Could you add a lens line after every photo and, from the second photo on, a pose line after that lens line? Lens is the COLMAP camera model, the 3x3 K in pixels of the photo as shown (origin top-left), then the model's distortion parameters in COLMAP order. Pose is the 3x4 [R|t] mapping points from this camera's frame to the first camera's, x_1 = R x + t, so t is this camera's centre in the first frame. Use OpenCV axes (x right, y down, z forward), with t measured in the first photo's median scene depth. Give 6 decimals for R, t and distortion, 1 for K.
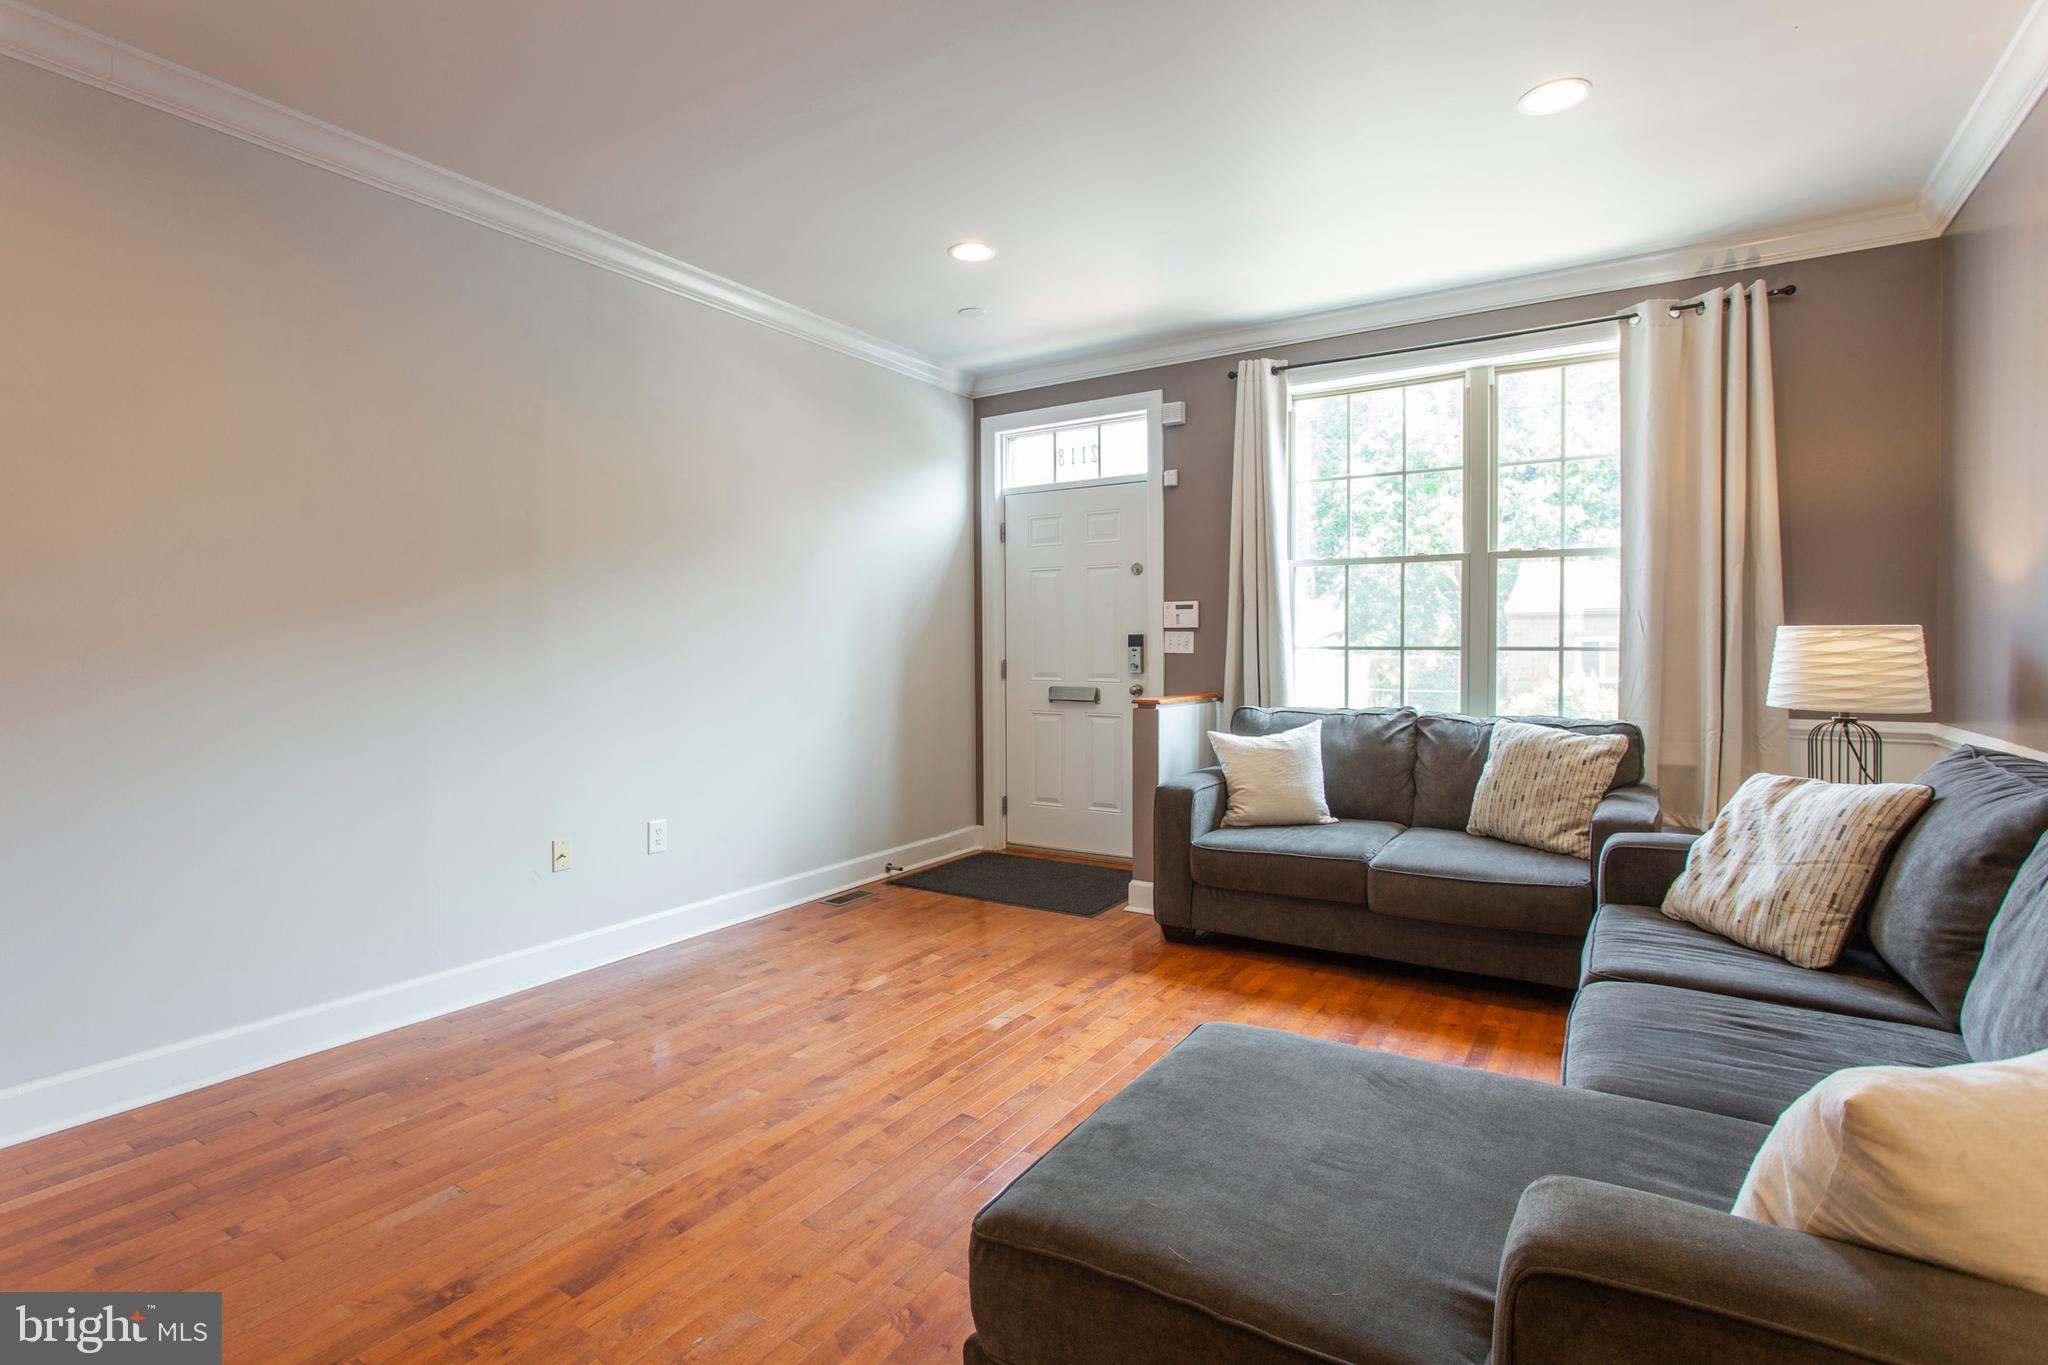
lens RADIAL K [[986.0, 0, 1005.2], [0, 986.0, 651.0], [0, 0, 1]] dist [-0.017891, 0.007475]
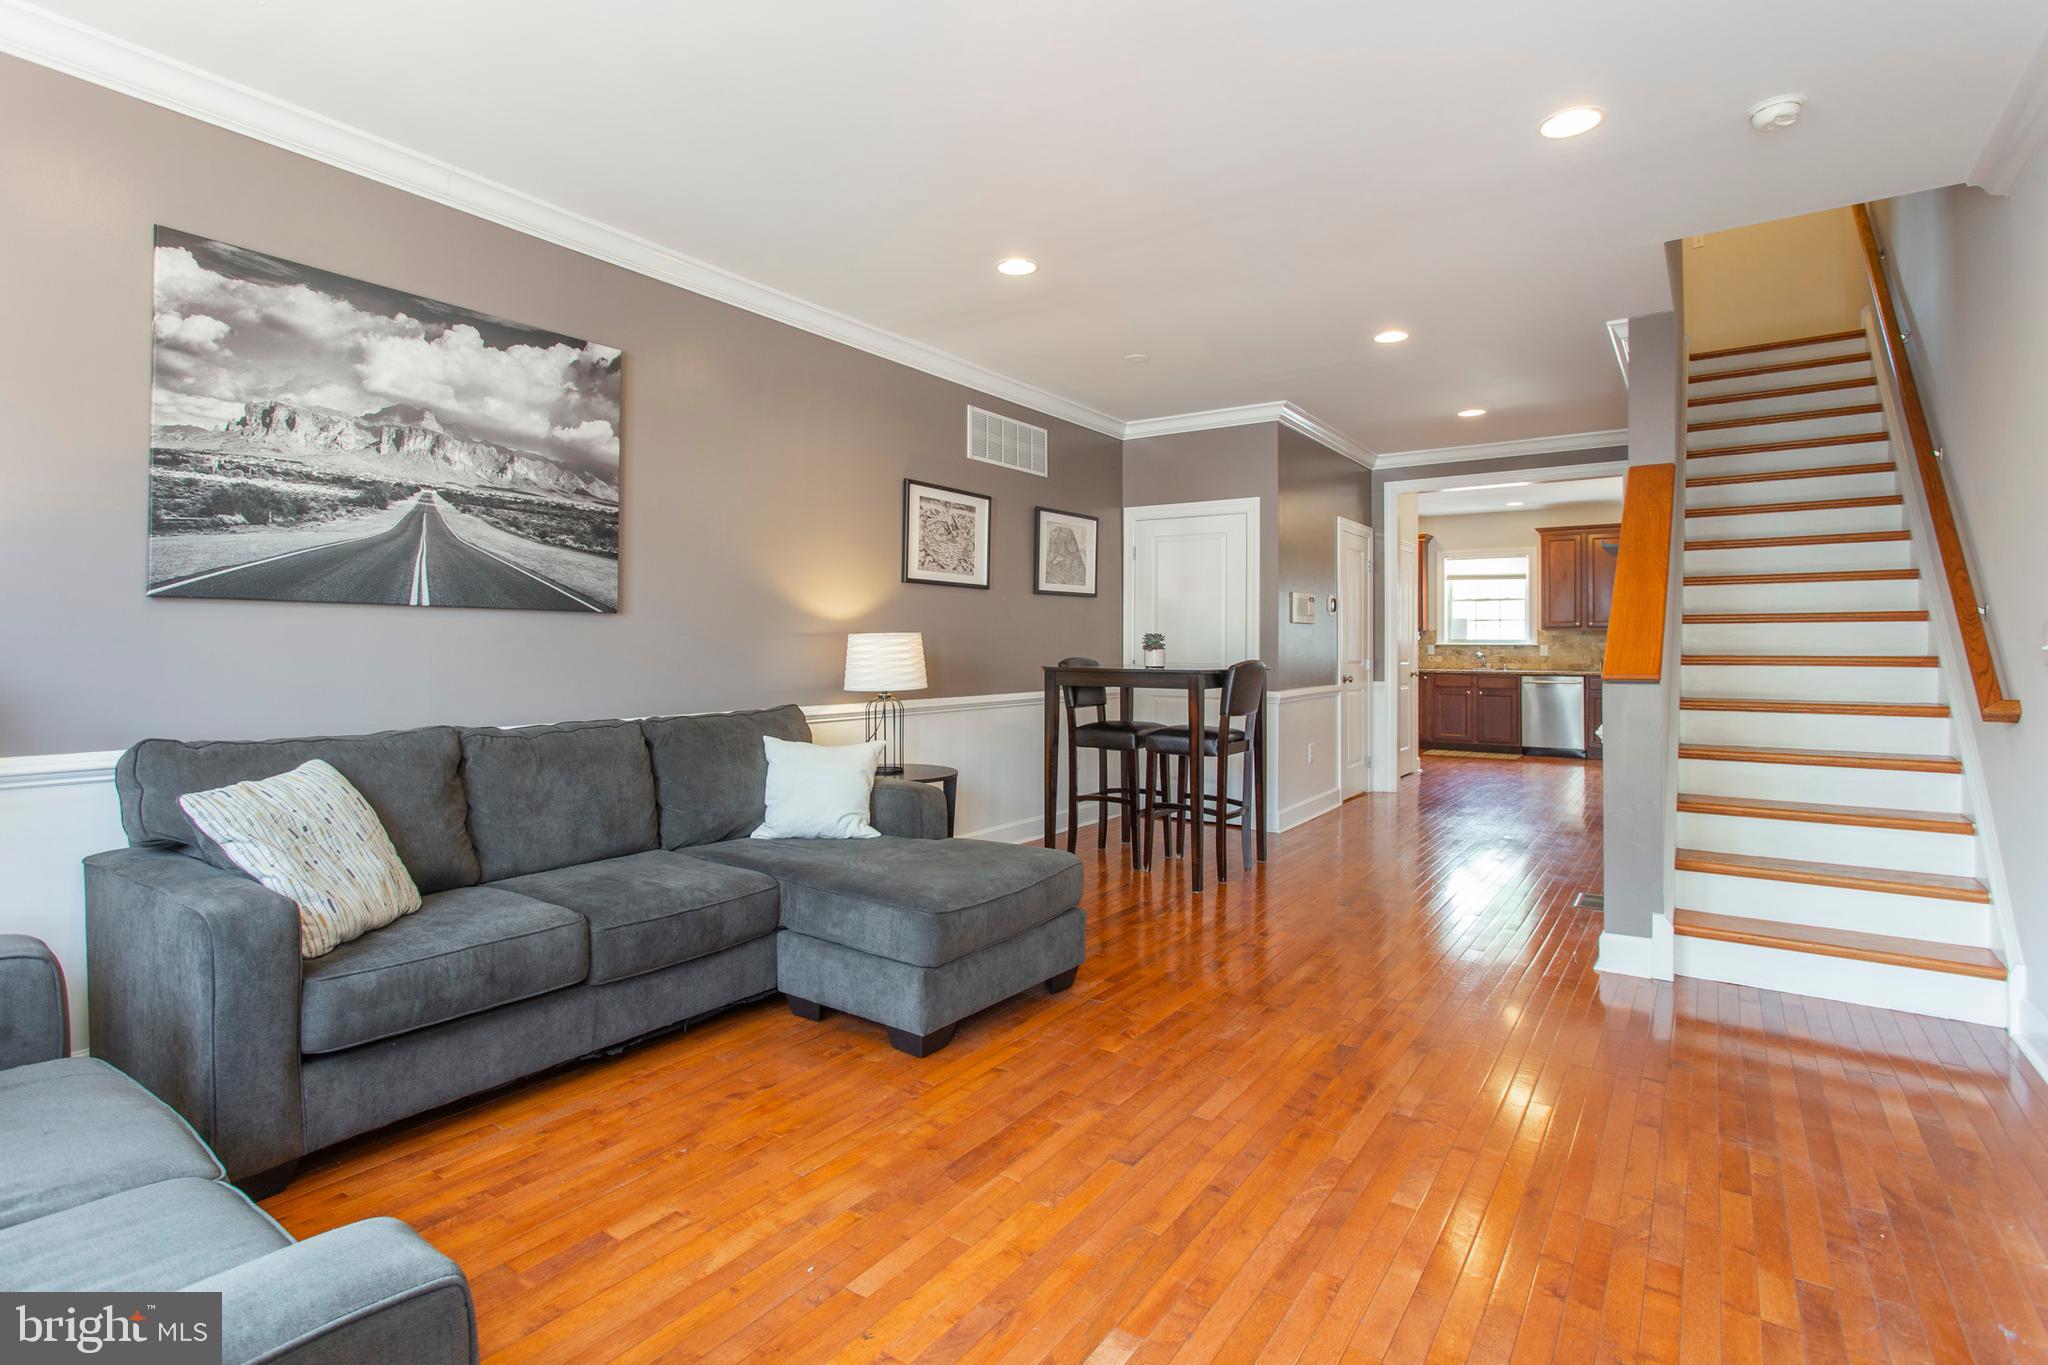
lens RADIAL K [[986.0, 0, 1004.1], [0, 986.0, 631.1], [0, 0, 1]] dist [-0.017891, 0.007475]
pose [[-0.998958, 0.000865, 0.045634, 0.019621], [0.000573, 0.999979, -0.006414, -0.006963], [-0.045639, -0.006381, -0.998938, 1.202579]]
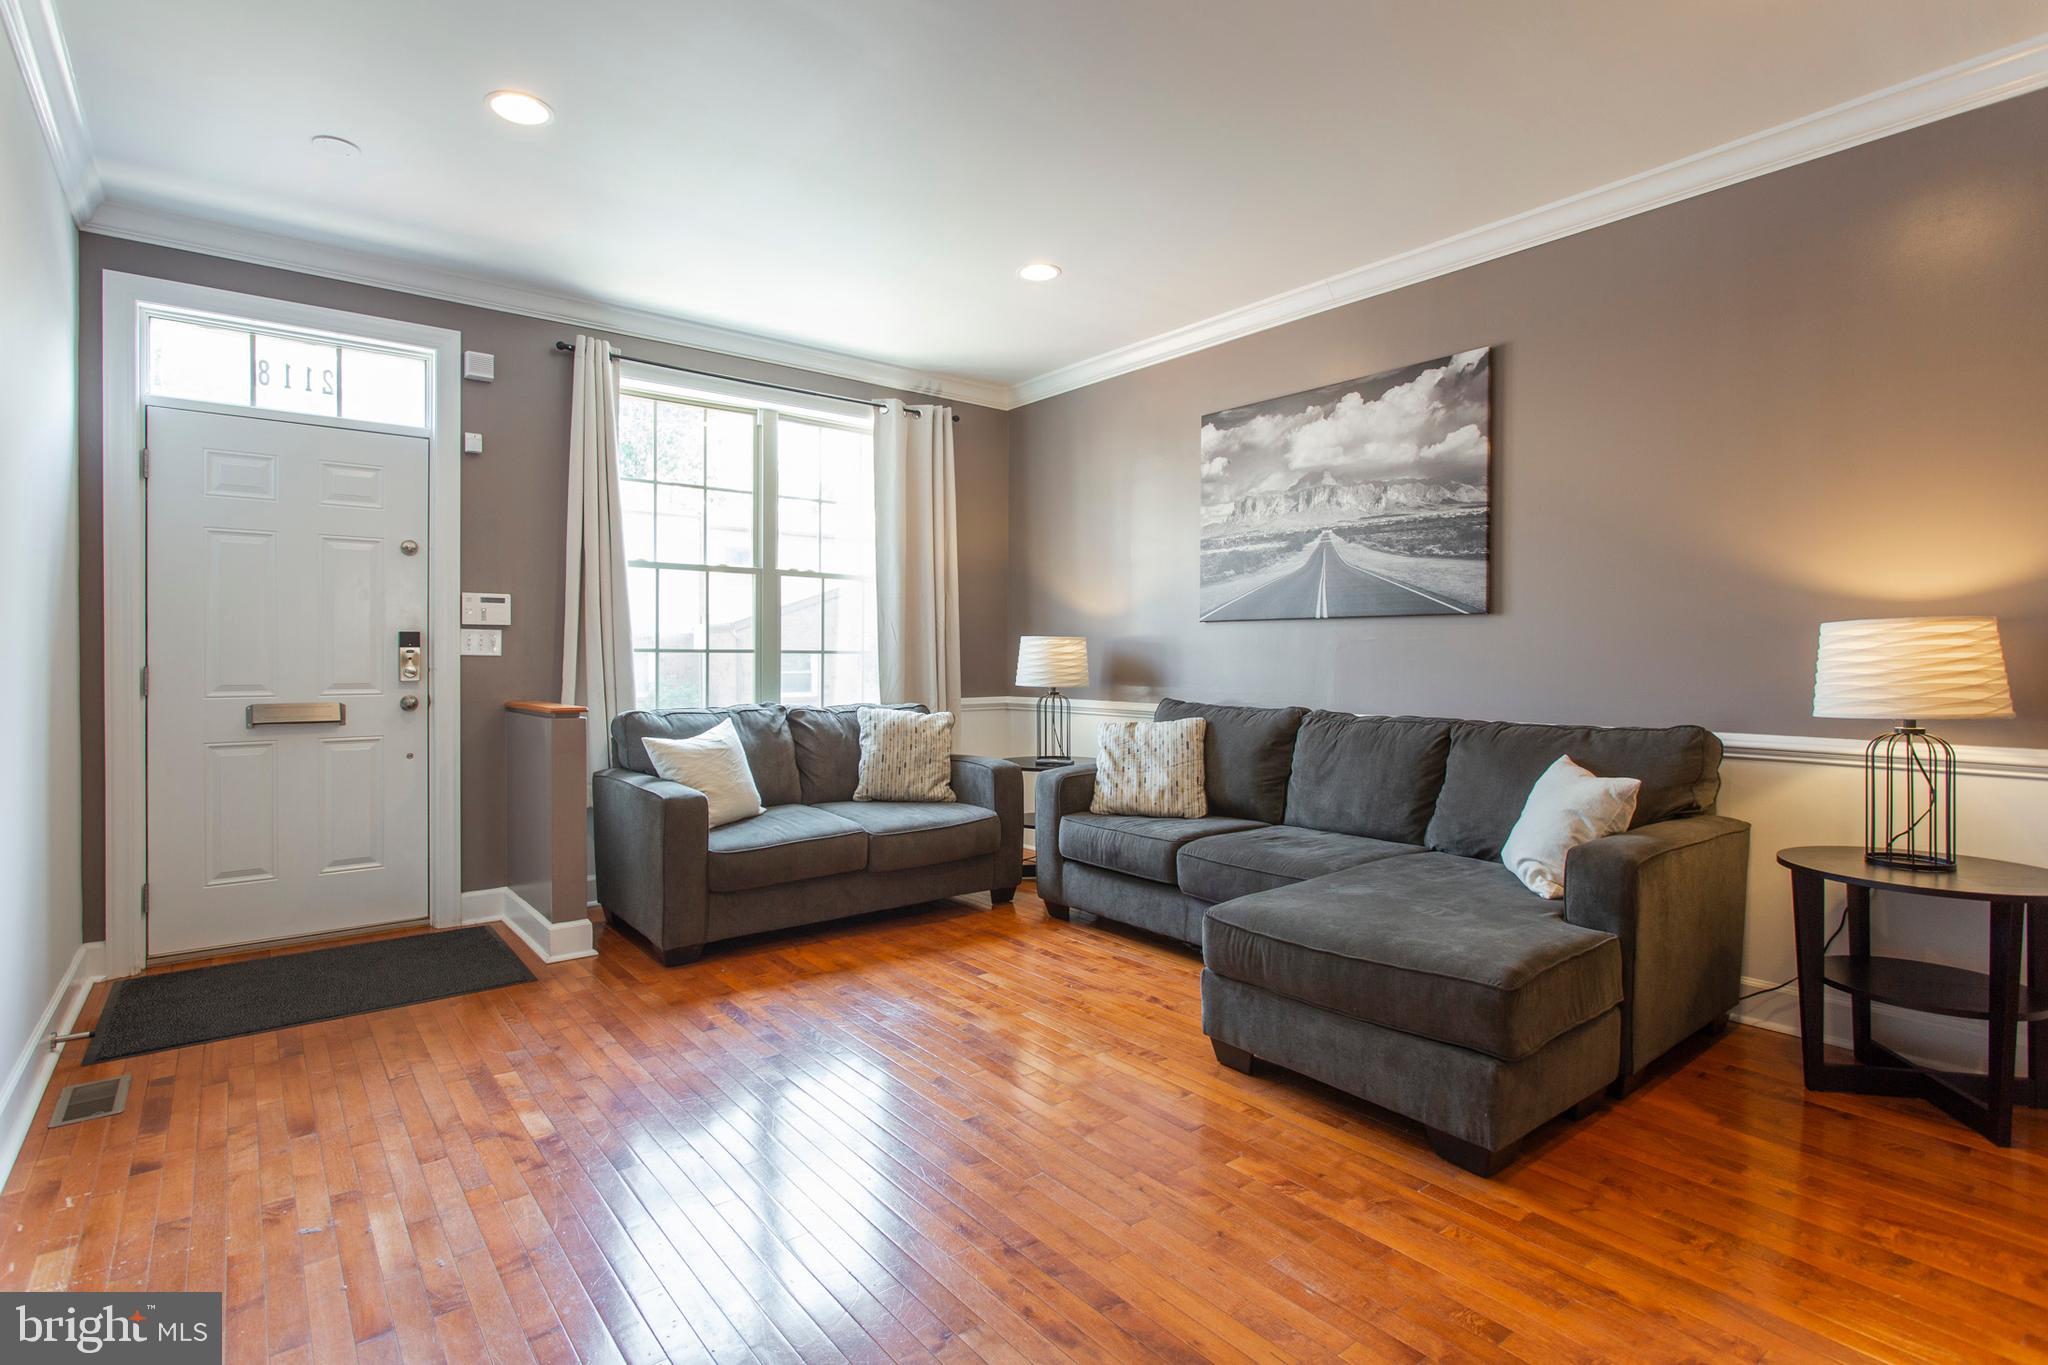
lens RADIAL K [[986.0, 0, 997.4], [0, 986.0, 656.5], [0, 0, 1]] dist [-0.017891, 0.007475]
pose [[0.323347, 0.003612, 0.946273, -0.599689], [0.005155, 0.999971, -0.005578, 0.012775], [-0.946266, 0.006681, 0.323319, 0.412779]]
